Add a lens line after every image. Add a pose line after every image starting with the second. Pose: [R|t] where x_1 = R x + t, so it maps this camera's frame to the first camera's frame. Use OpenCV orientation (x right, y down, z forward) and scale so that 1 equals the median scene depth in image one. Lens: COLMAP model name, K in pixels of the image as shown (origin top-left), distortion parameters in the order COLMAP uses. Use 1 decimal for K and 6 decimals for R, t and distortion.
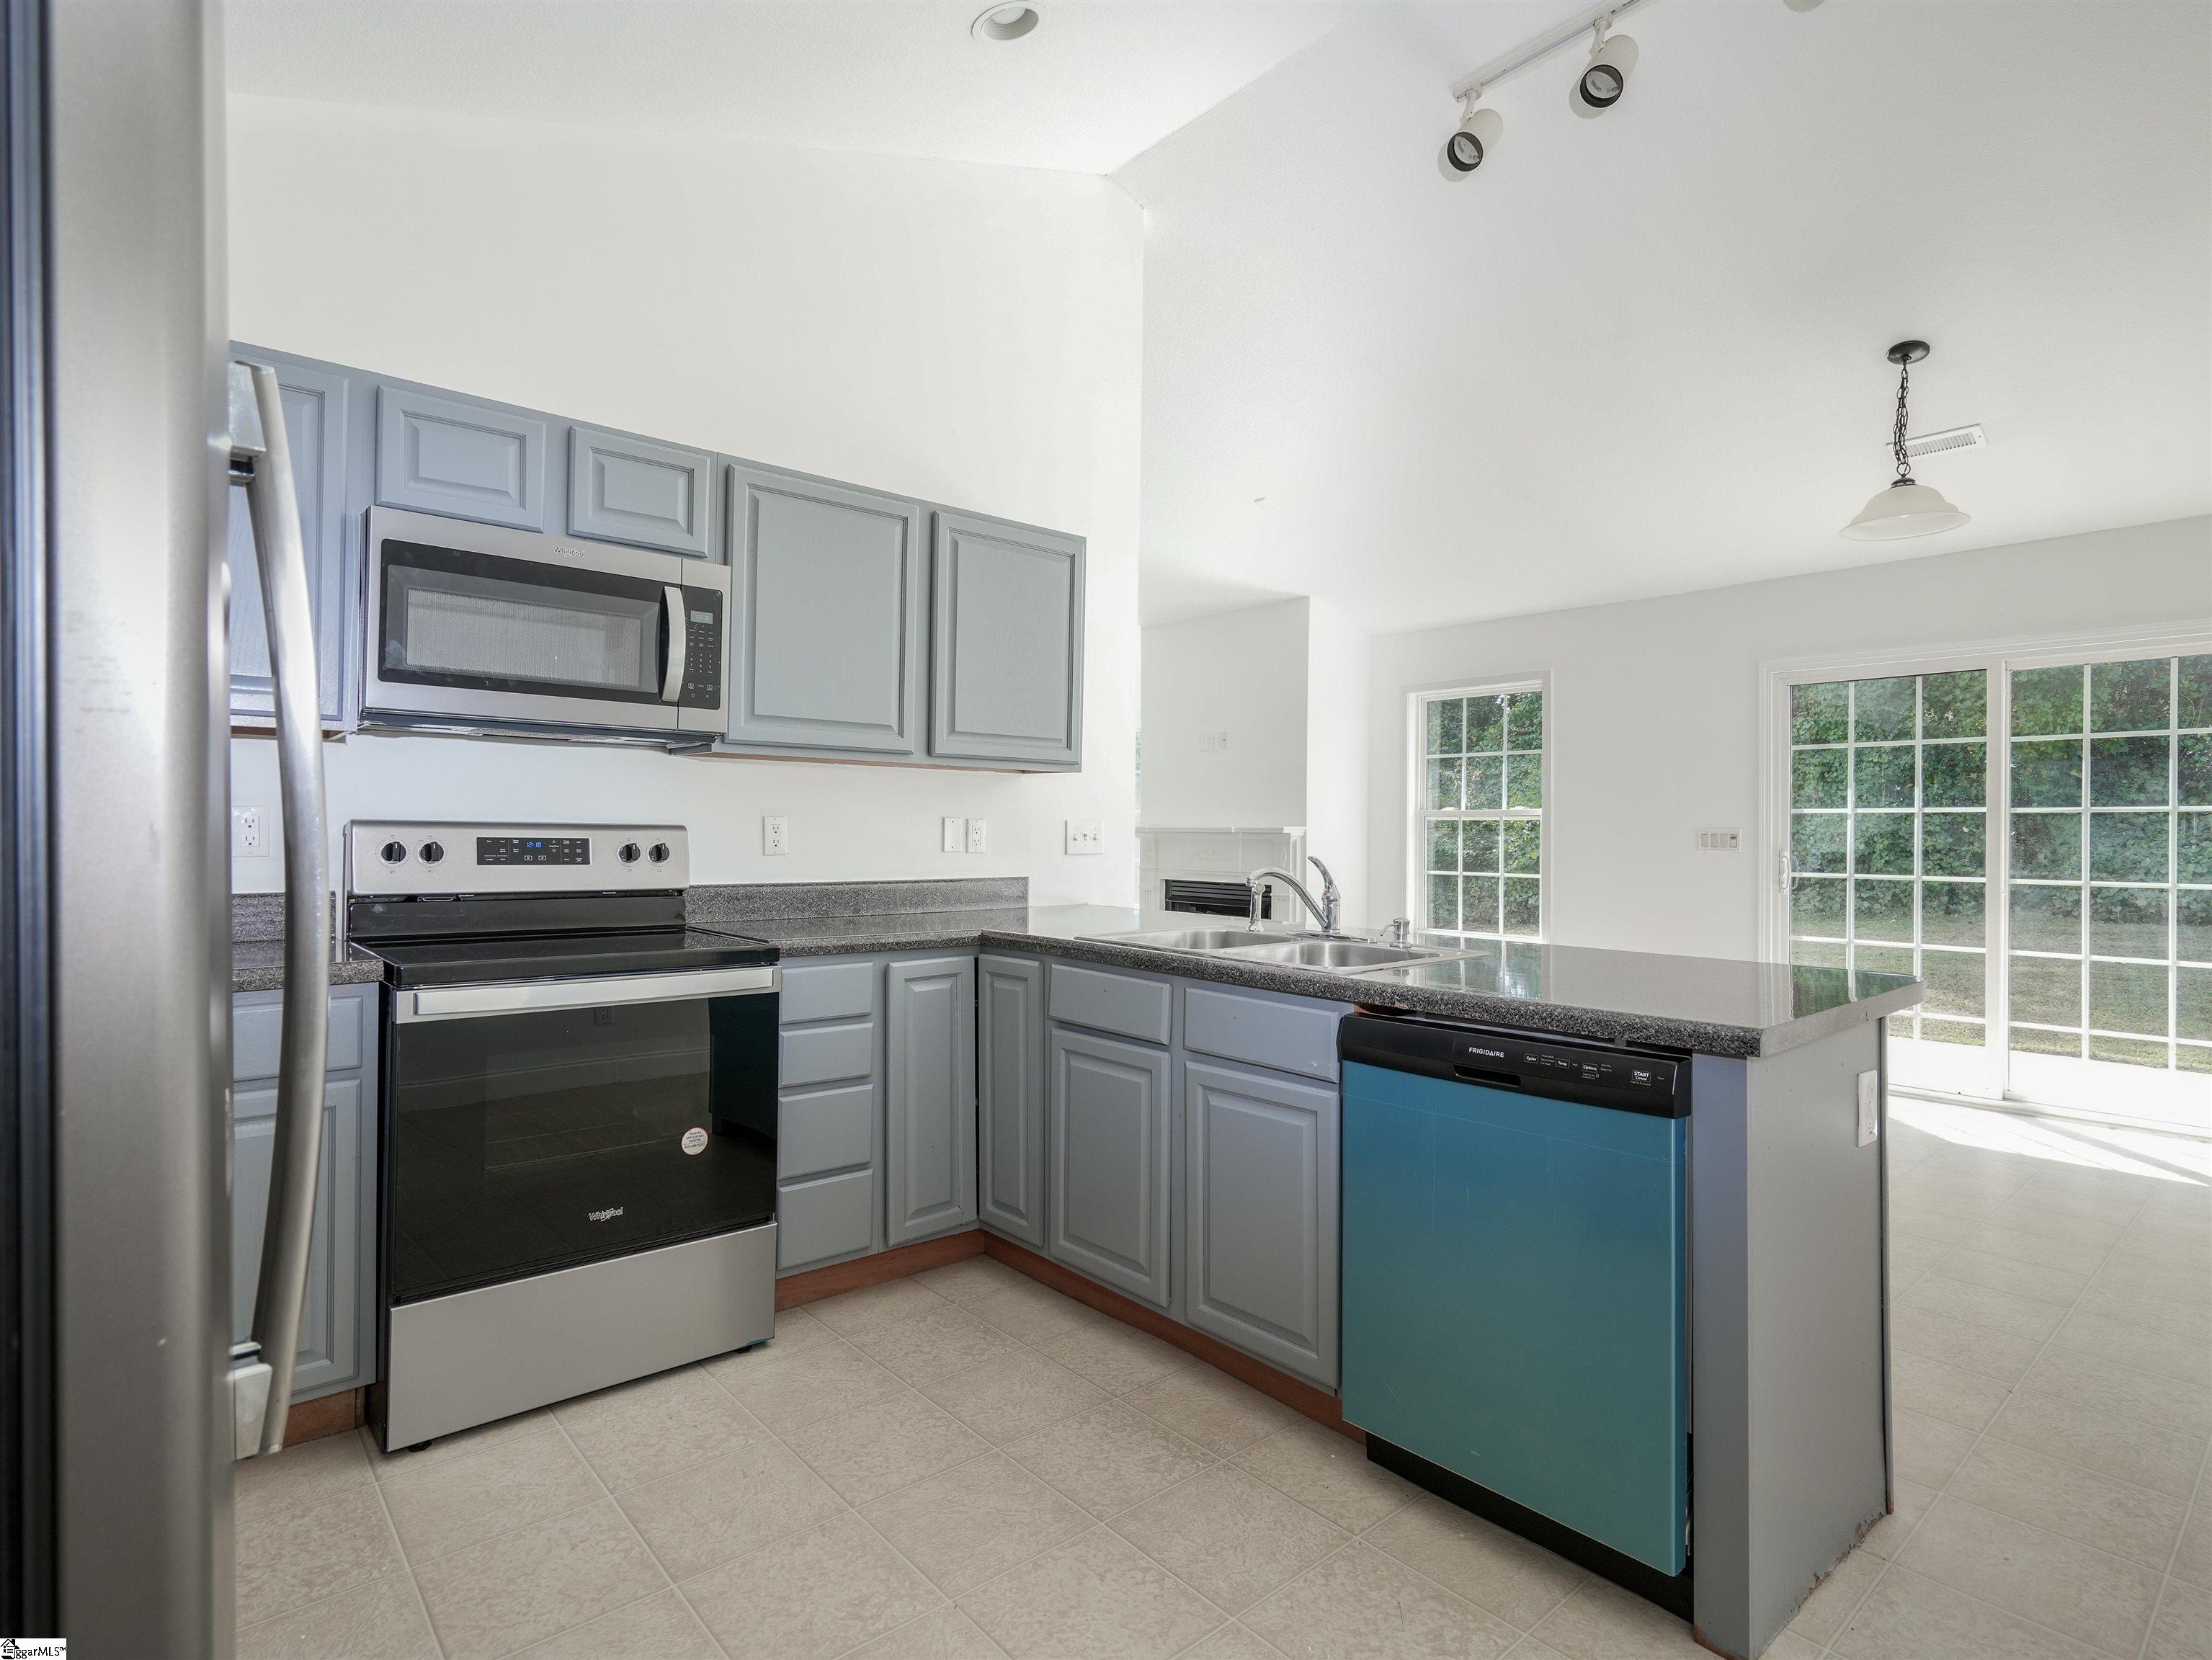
lens RADIAL K [[1160.6, 0, 1057.1], [0, 1160.6, 835.1], [0, 0, 1]] dist [0.039652, 0.000136]
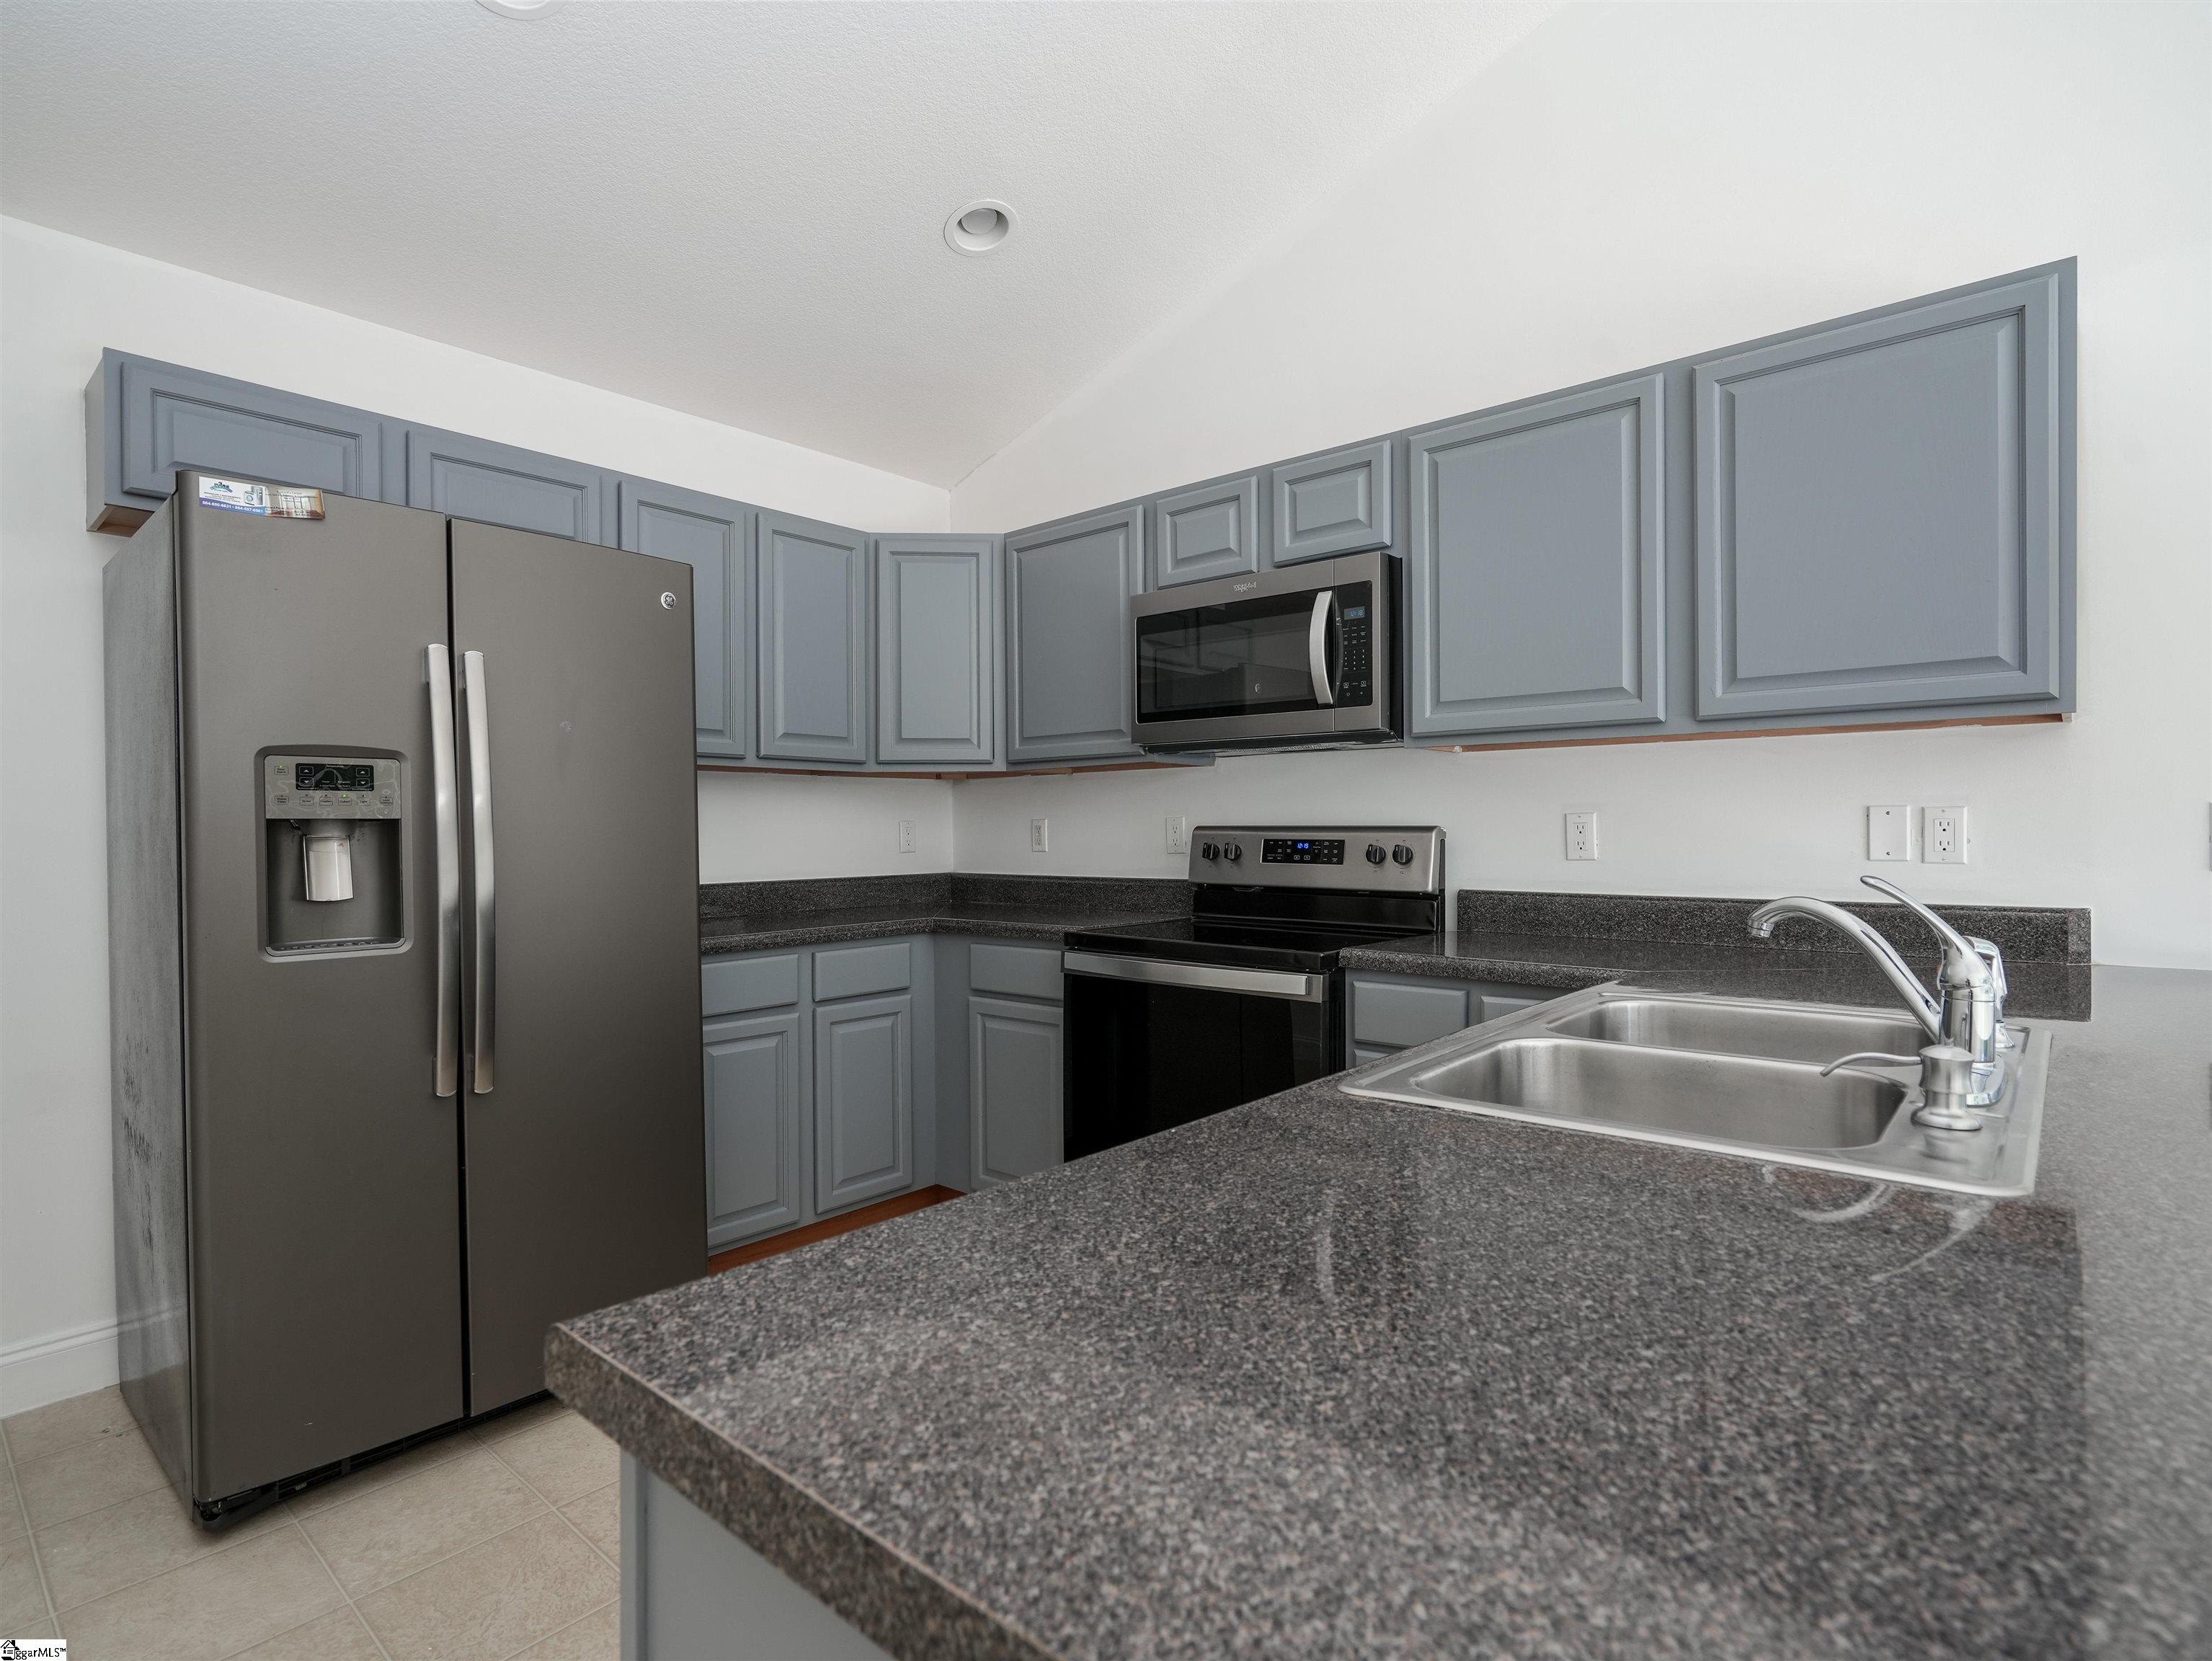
lens RADIAL K [[1160.7, 0, 1057.1], [0, 1160.7, 835.6], [0, 0, 1]] dist [0.039652, 0.000136]
pose [[0.176178, 0.000201, -0.984358, 0.568166], [0.009041, 0.999957, 0.001822, -0.005004], [0.984317, -0.009221, 0.176169, 0.551928]]
